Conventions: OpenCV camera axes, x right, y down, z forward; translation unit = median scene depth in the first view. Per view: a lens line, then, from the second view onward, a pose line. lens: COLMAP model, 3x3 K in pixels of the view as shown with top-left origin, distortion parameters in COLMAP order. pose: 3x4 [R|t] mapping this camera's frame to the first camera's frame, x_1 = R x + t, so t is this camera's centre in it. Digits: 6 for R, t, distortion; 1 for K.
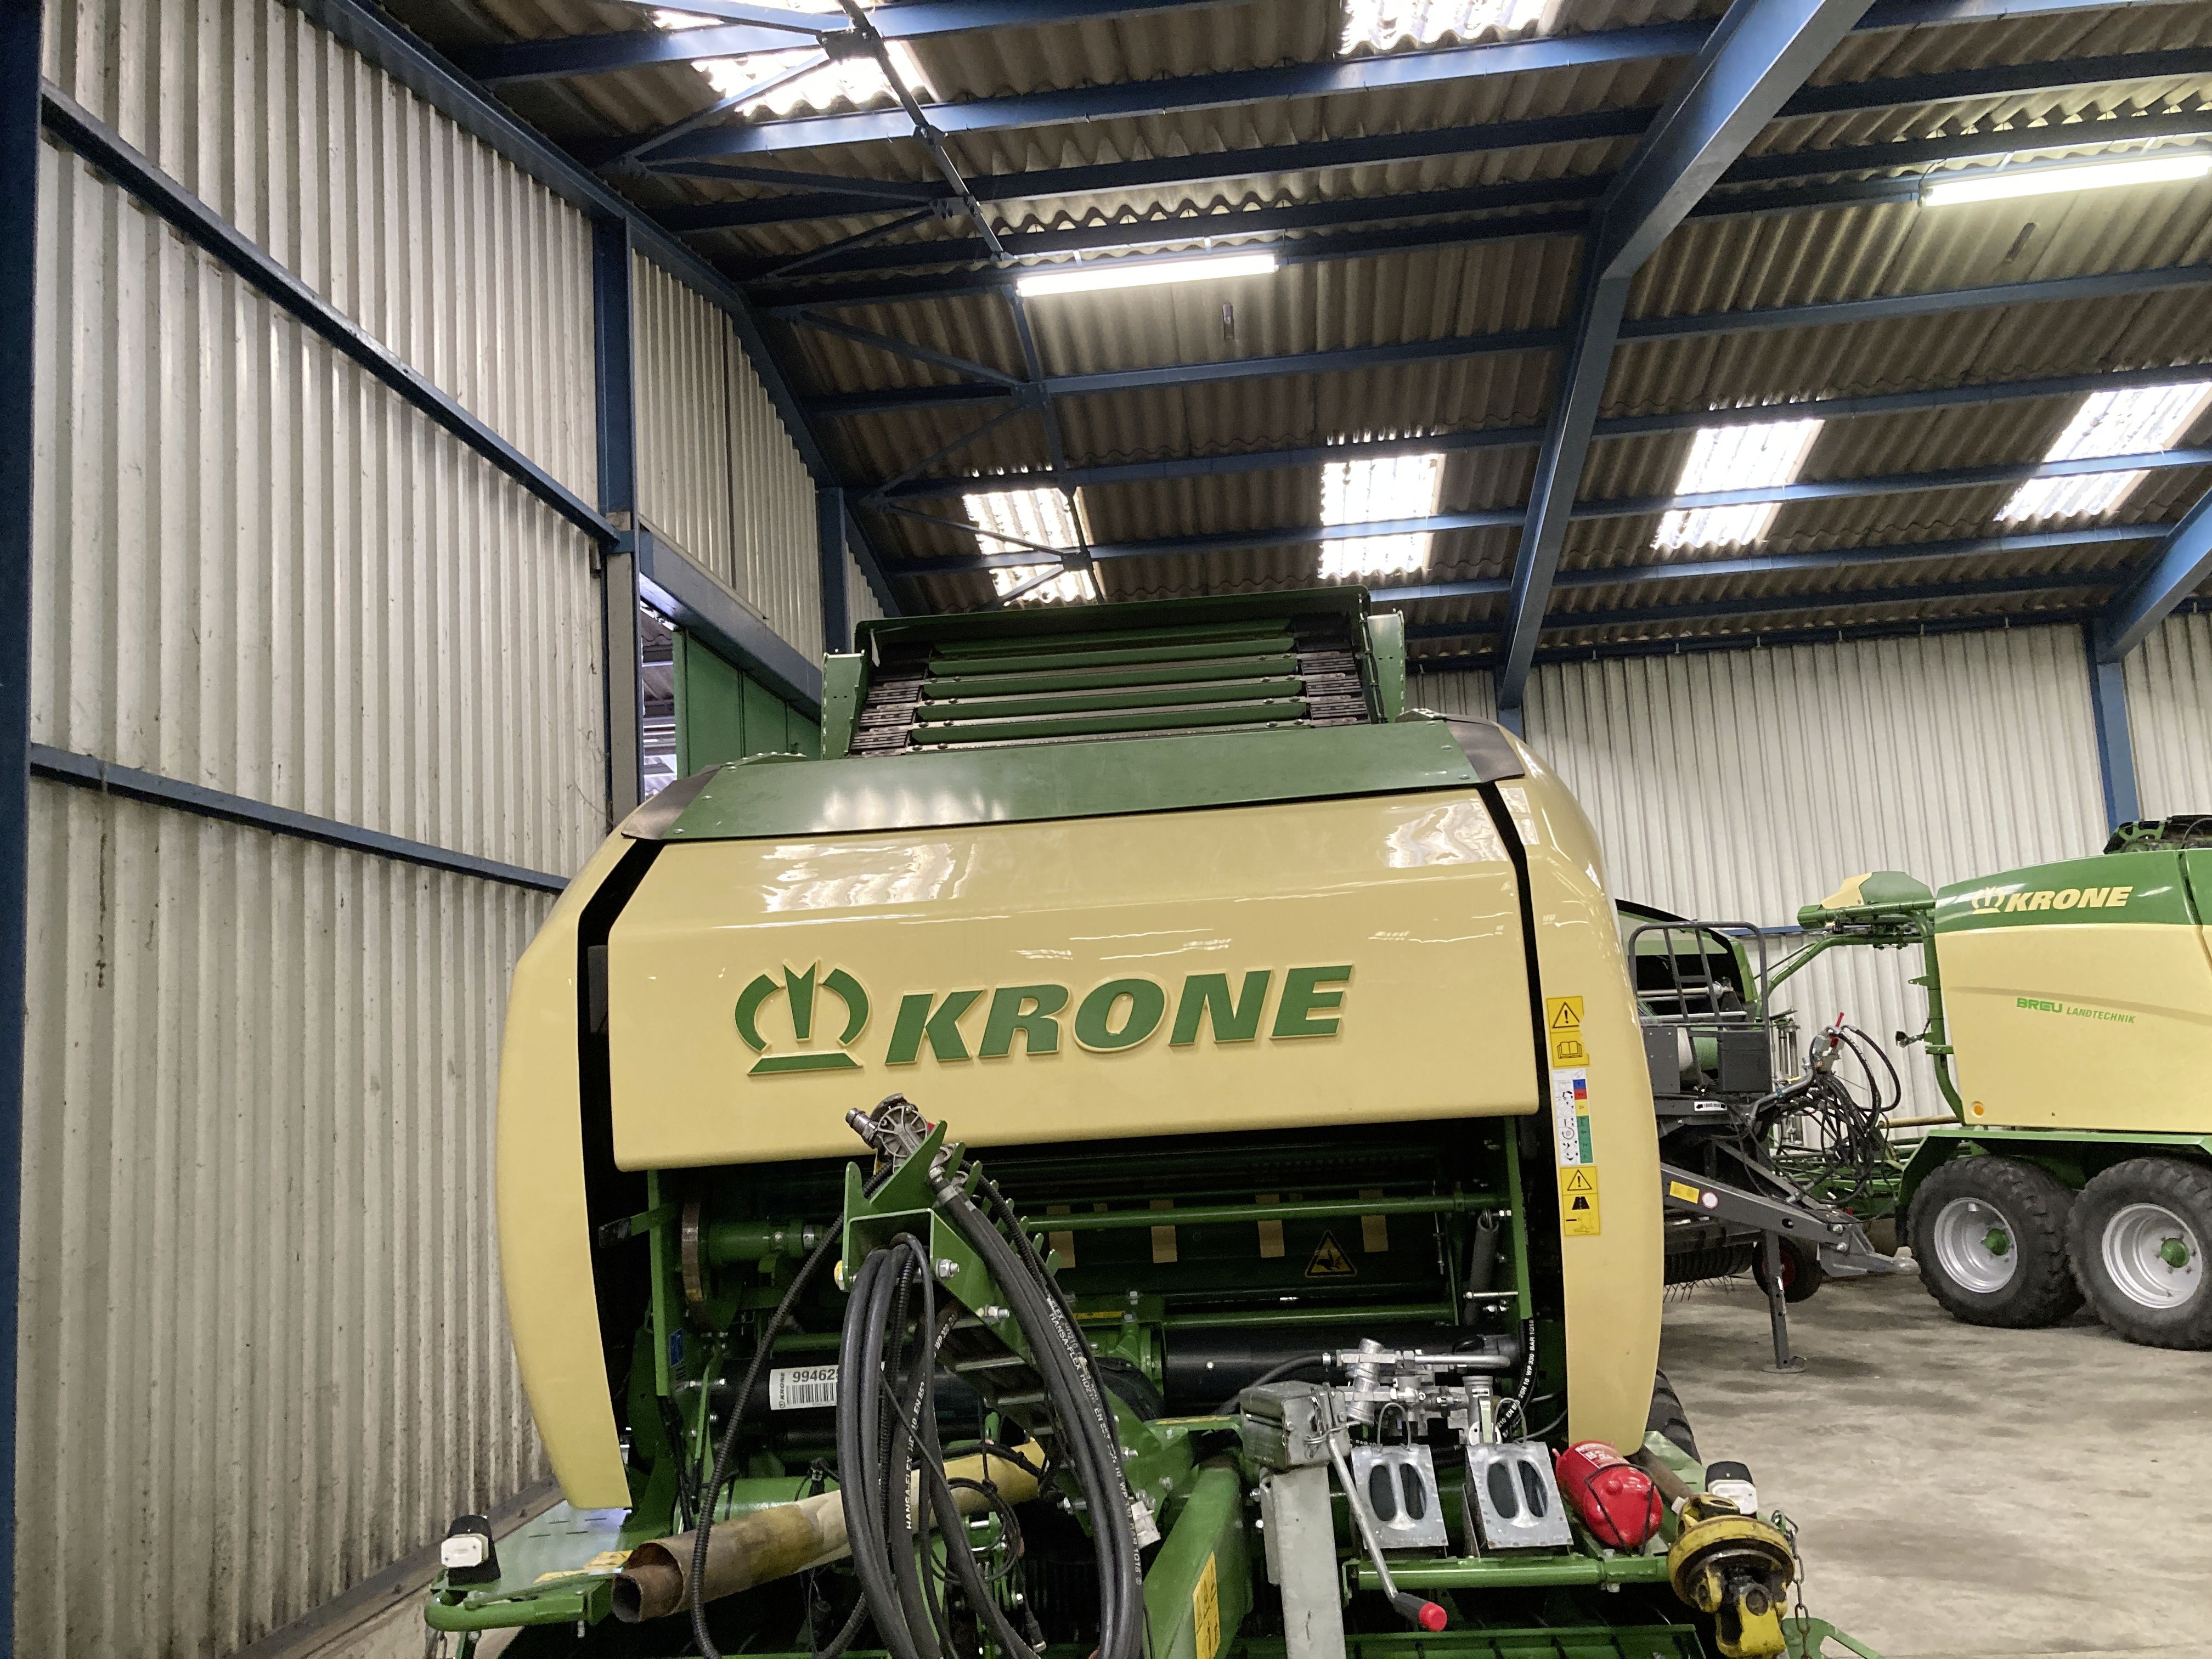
lens RADIAL K [[1797.9, 0, 1094.8], [0, 1797.9, 851.1], [0, 0, 1]] dist [0.057288, -0.017077]
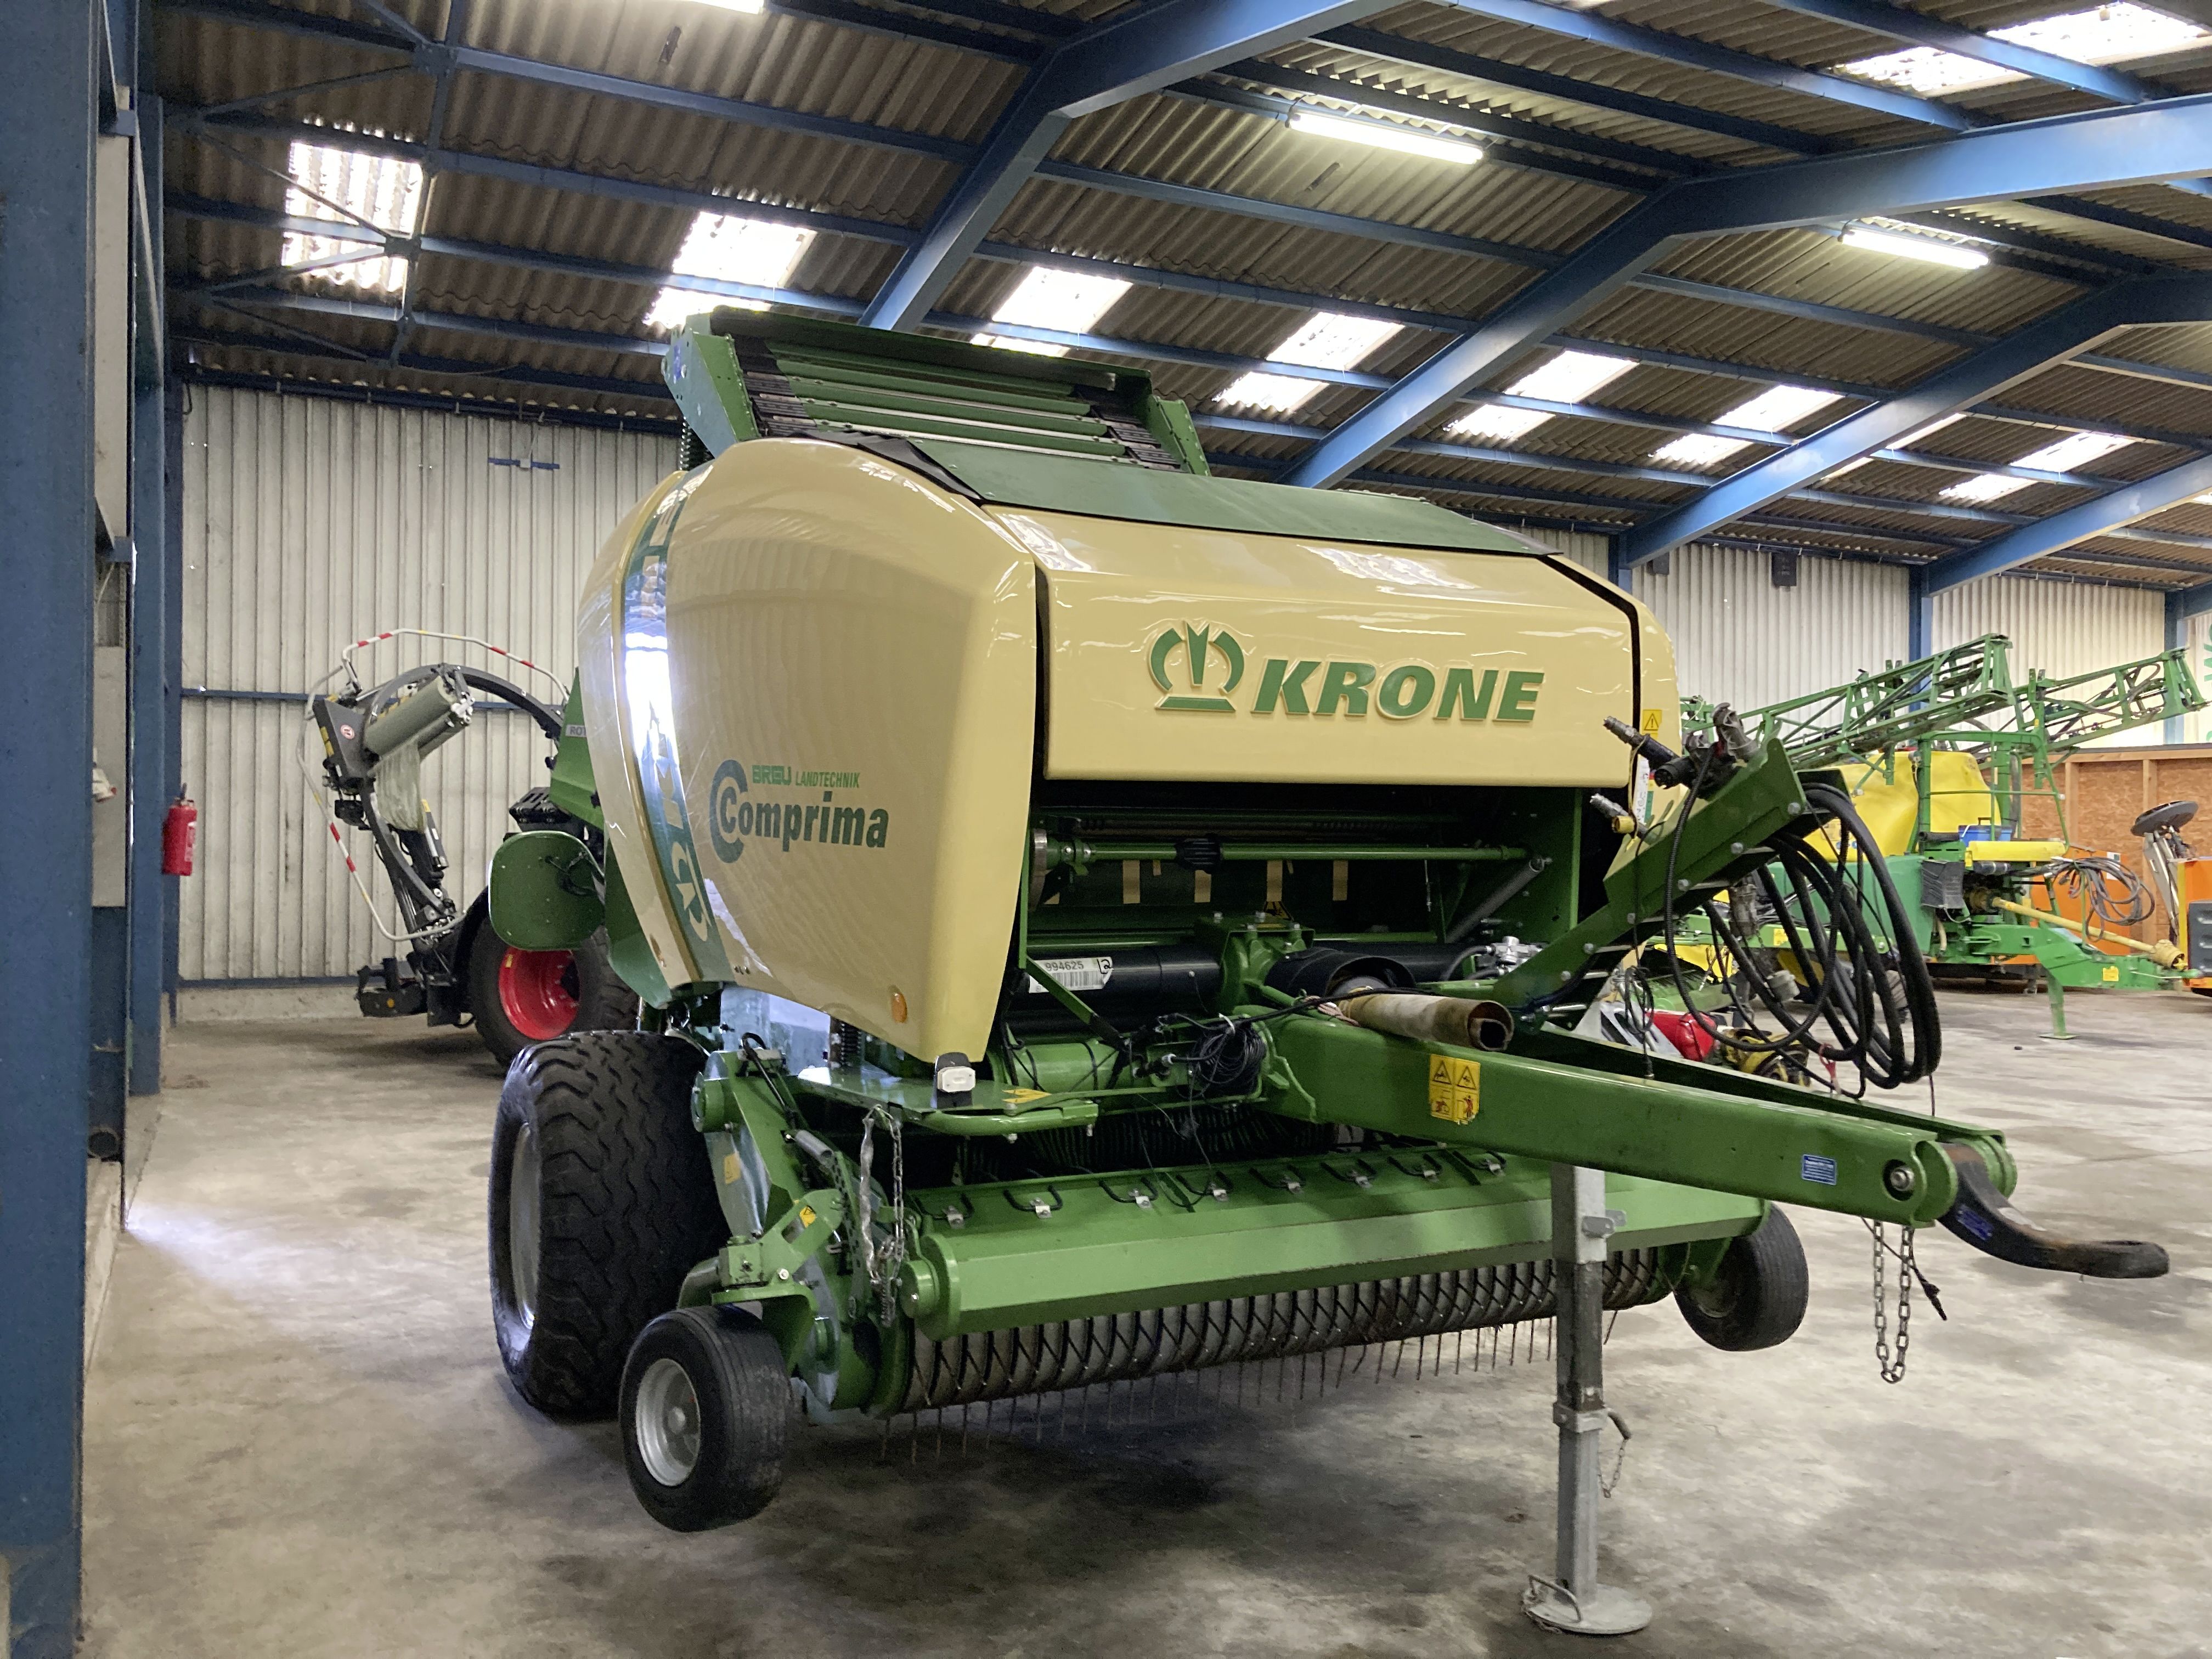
lens RADIAL K [[1797.9, 0, 1118.9], [0, 1797.9, 827.3], [0, 0, 1]] dist [0.057288, -0.017077]
pose [[0.851134, 0.066682, 0.520696, -0.198222], [-0.119146, 0.990552, 0.067903, 0.029119], [-0.511248, -0.119834, 0.851038, -0.007672]]
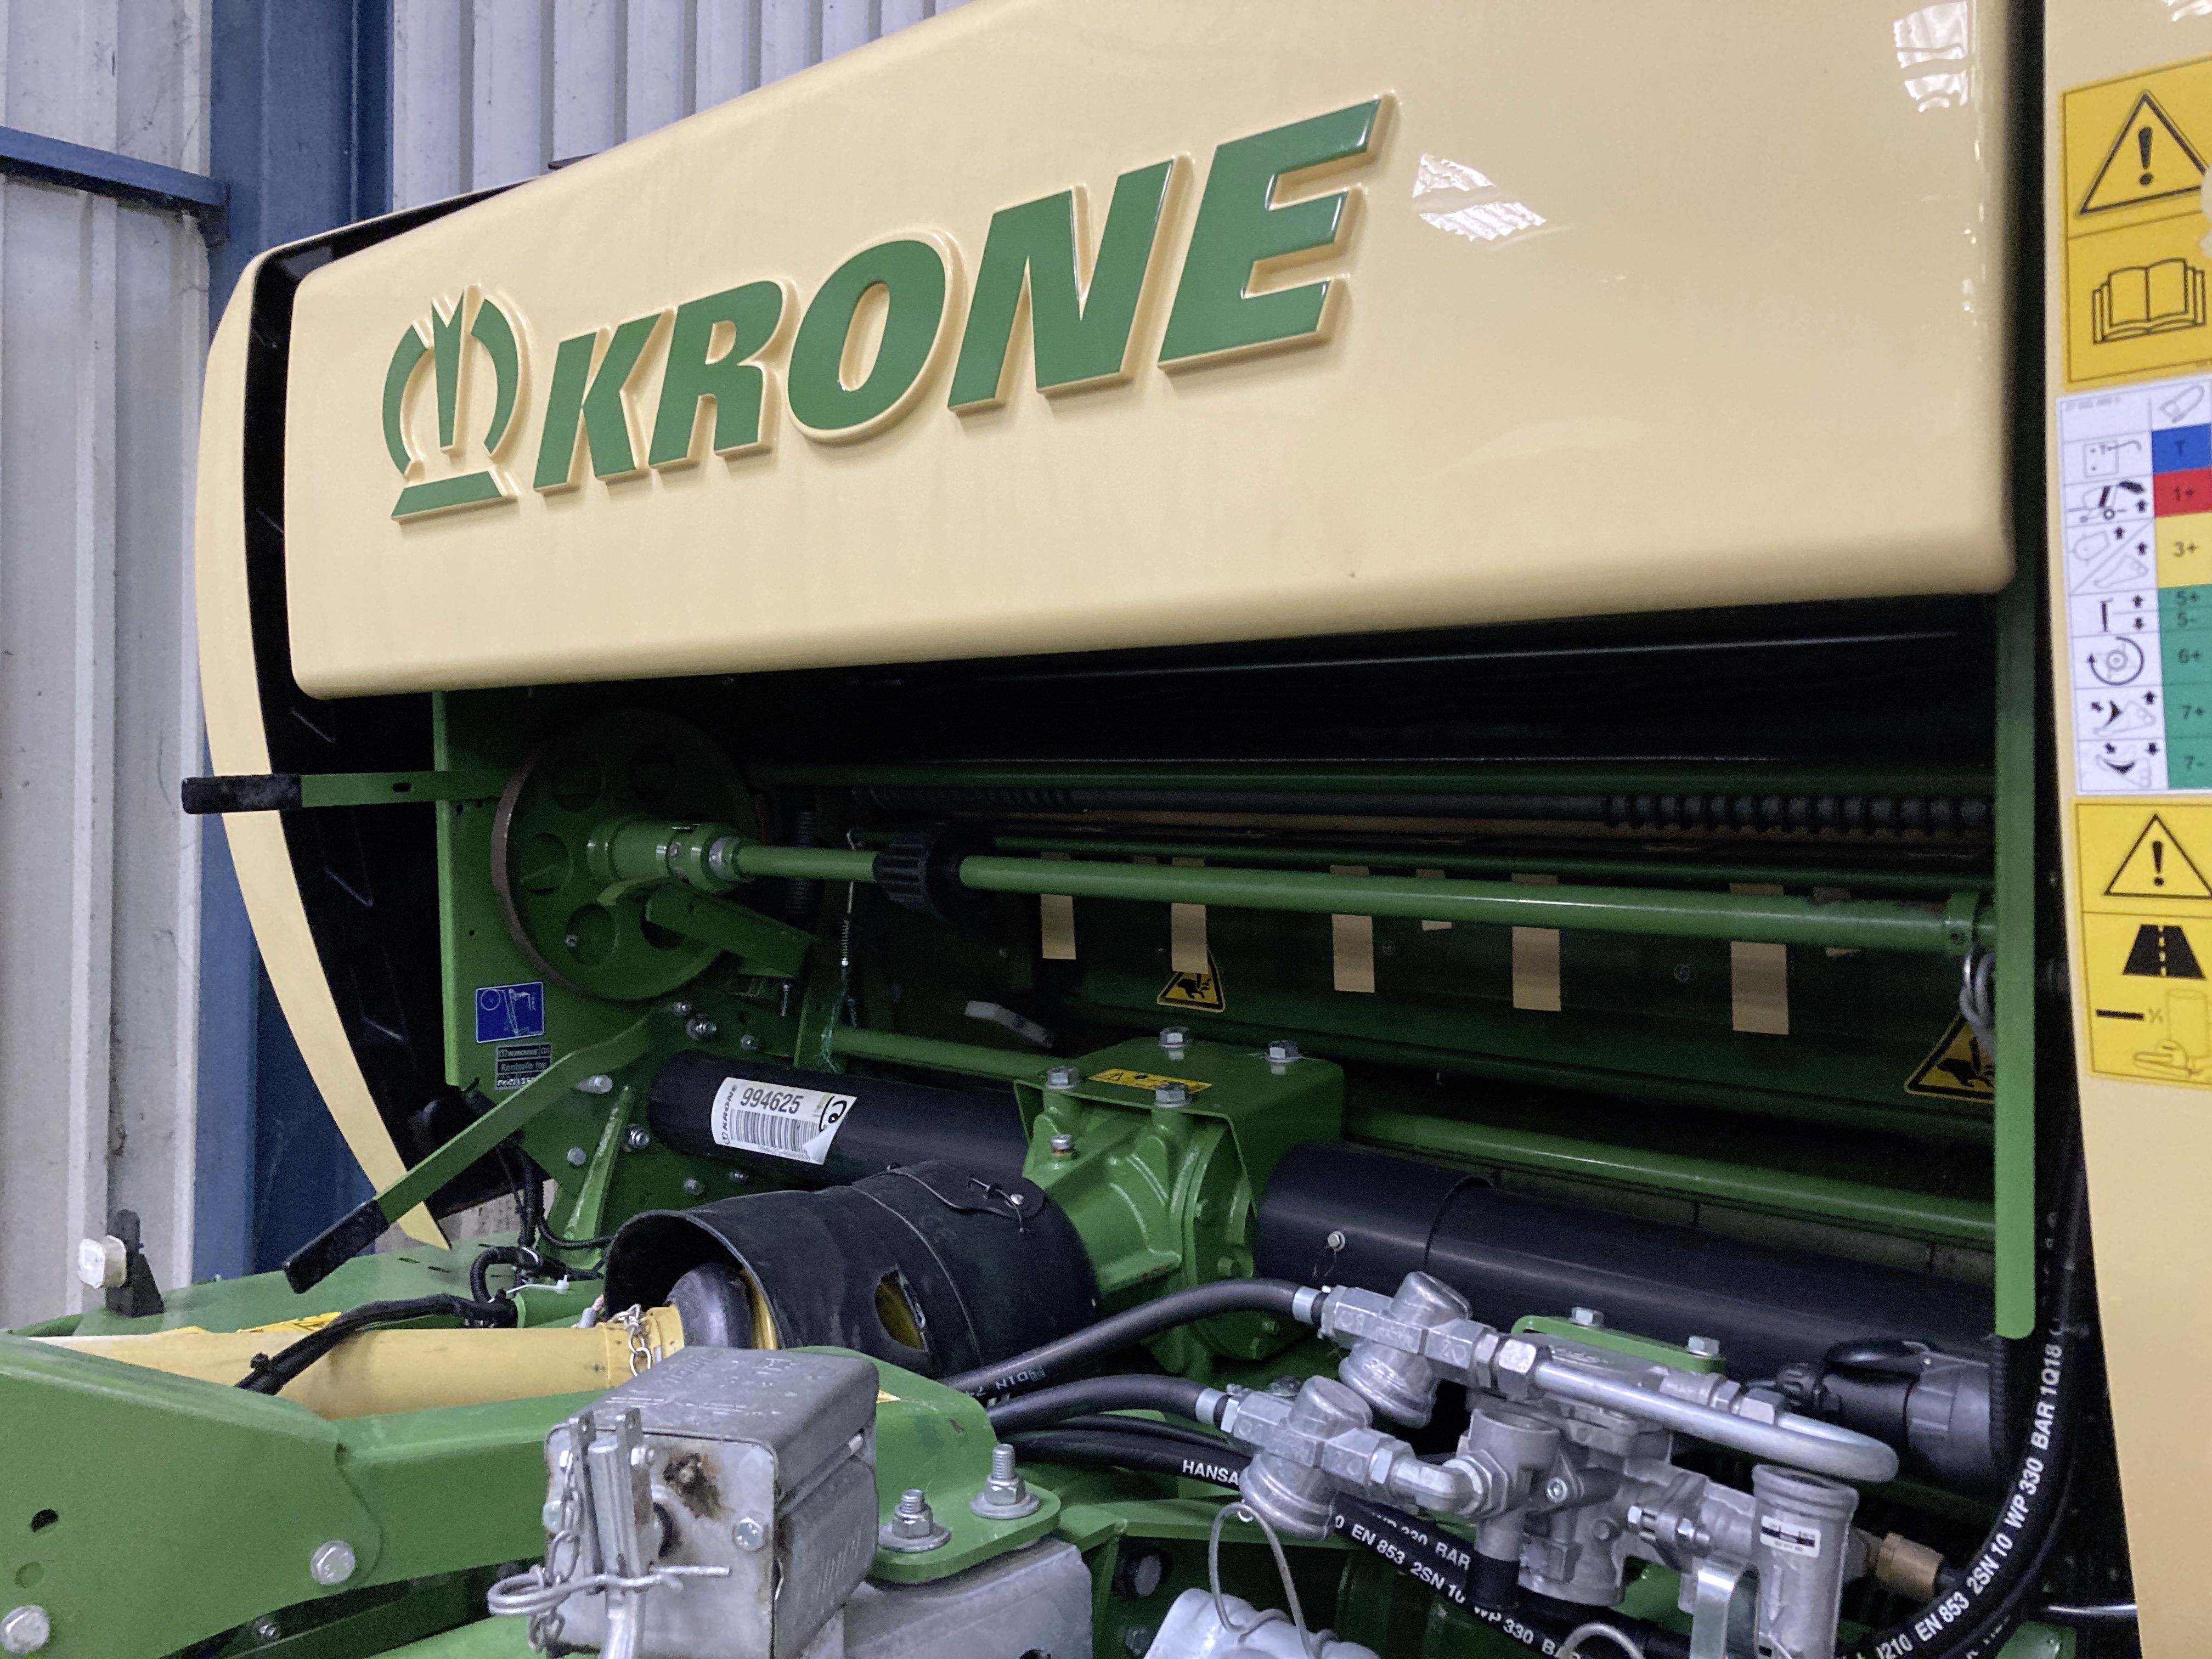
lens RADIAL K [[1797.9, 0, 1092.5], [0, 1797.9, 811.3], [0, 0, 1]] dist [0.057288, -0.017077]
pose [[0.786401, 0.074903, -0.613158, 0.070009], [0.015655, 0.989886, 0.141001, 0.031993], [0.617518, -0.120482, 0.777275, 0.166259]]
